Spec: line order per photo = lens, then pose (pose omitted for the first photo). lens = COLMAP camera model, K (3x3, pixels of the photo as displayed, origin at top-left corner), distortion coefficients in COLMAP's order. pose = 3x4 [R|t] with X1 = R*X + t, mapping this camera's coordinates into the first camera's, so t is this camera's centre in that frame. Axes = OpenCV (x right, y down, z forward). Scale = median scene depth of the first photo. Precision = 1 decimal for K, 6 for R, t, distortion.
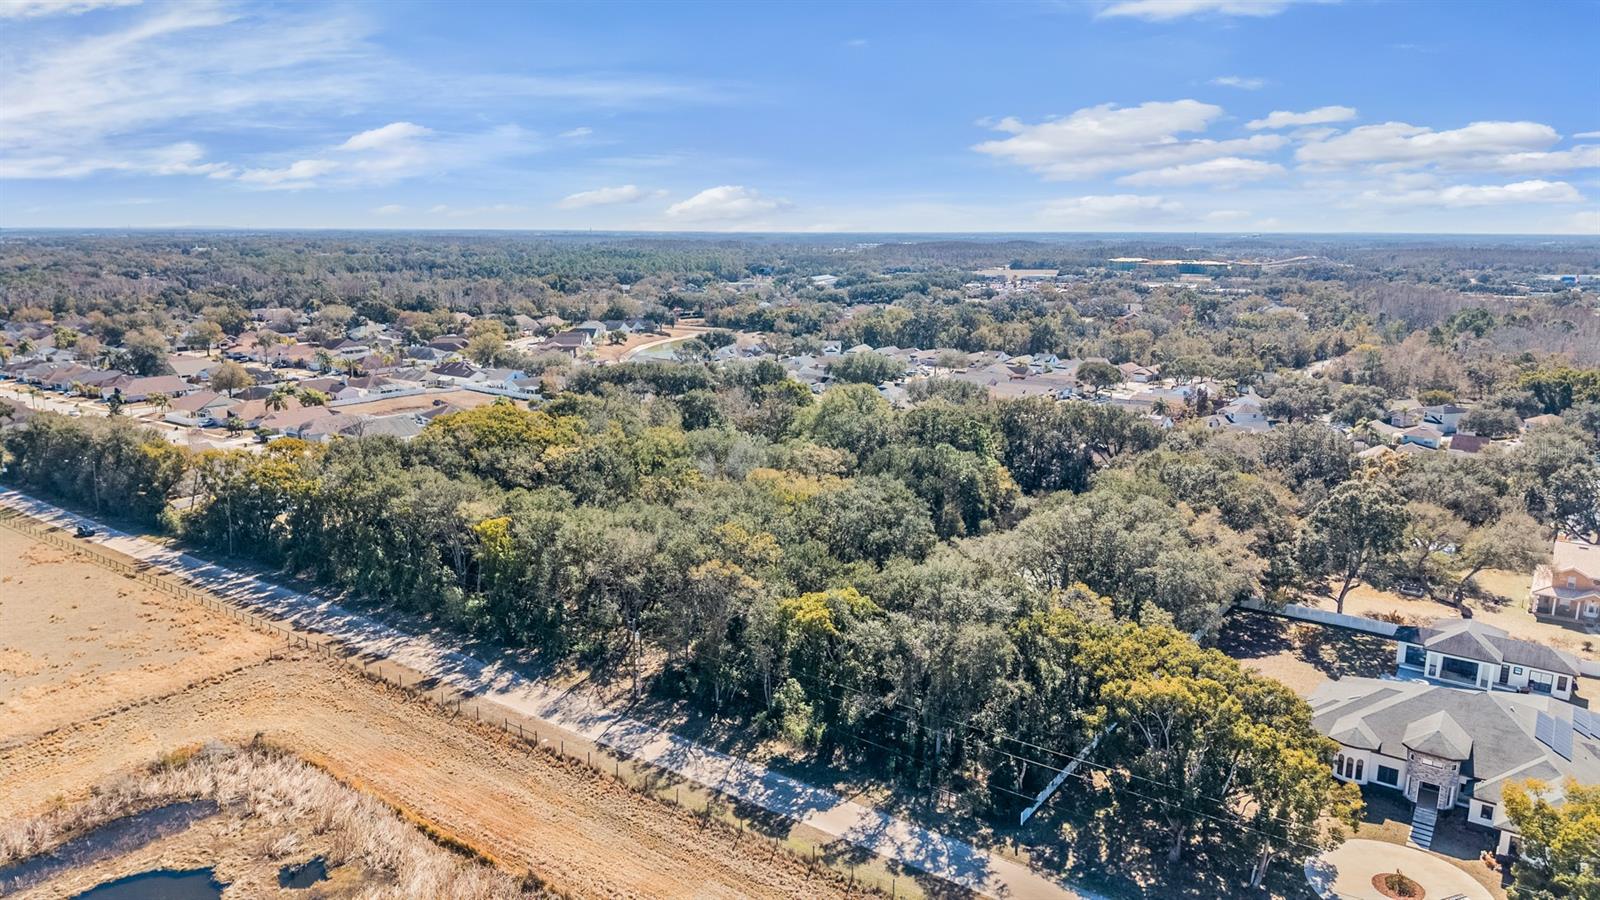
lens RADIAL K [[1072.3, 0, 800.1], [0, 1072.3, 460.3], [0, 0, 1]] dist [0.007958, -0.014858]
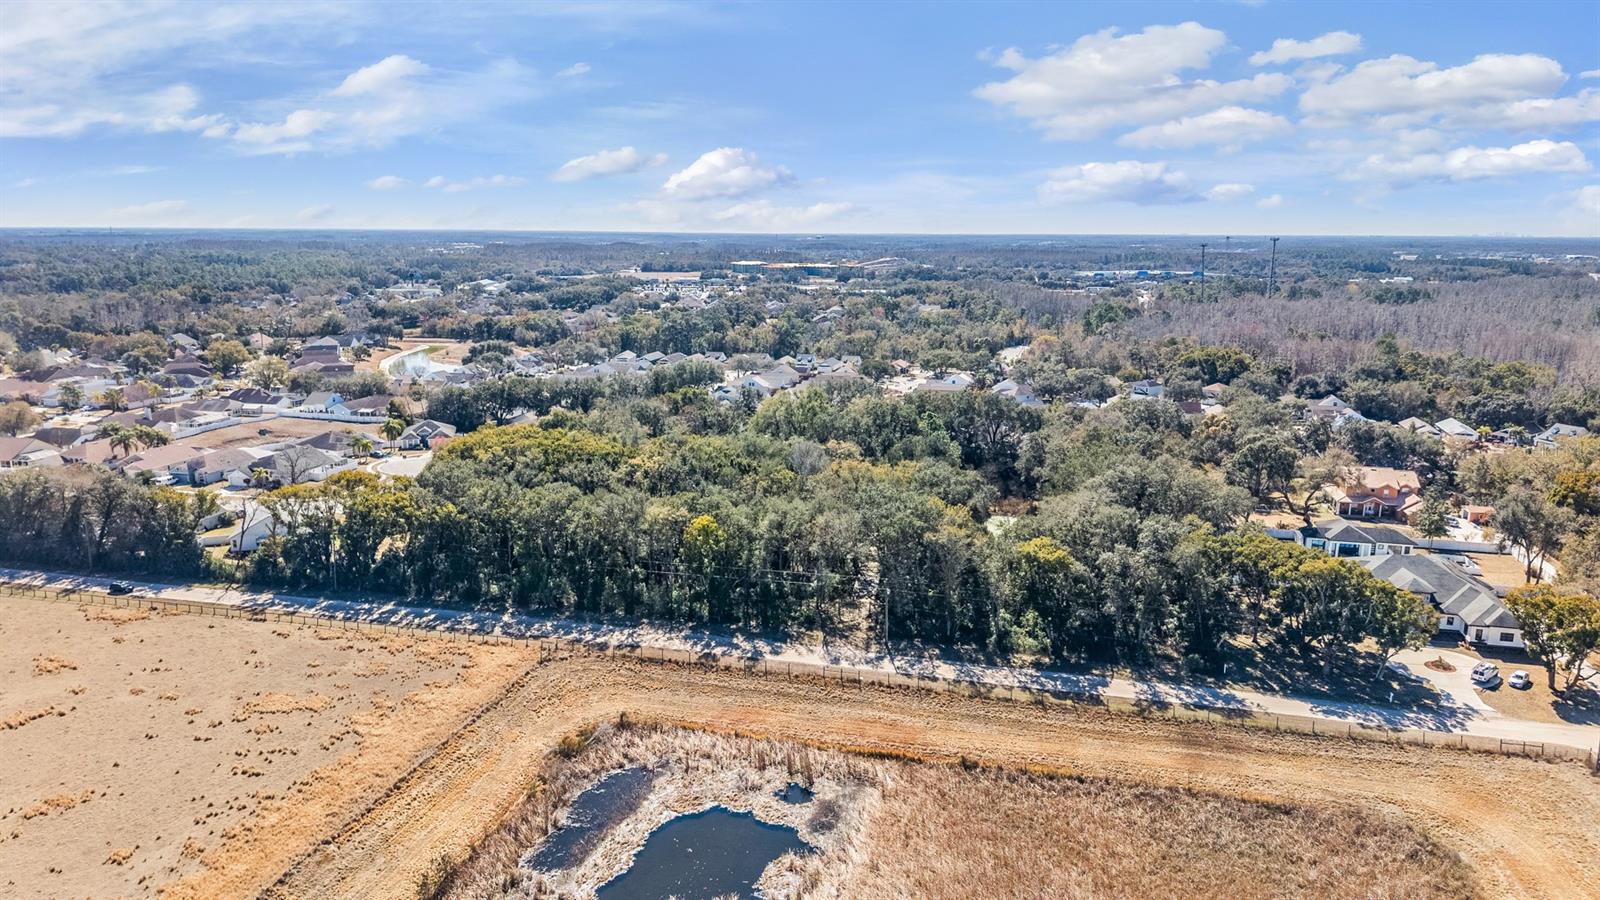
lens RADIAL K [[1072.3, 0, 794.3], [0, 1072.3, 440.6], [0, 0, 1]] dist [0.007958, -0.014858]
pose [[0.926079, -0.071317, 0.370529, -0.719644], [0.077762, 0.996969, -0.002462, -0.020347], [-0.369231, 0.031093, 0.928818, -0.143573]]
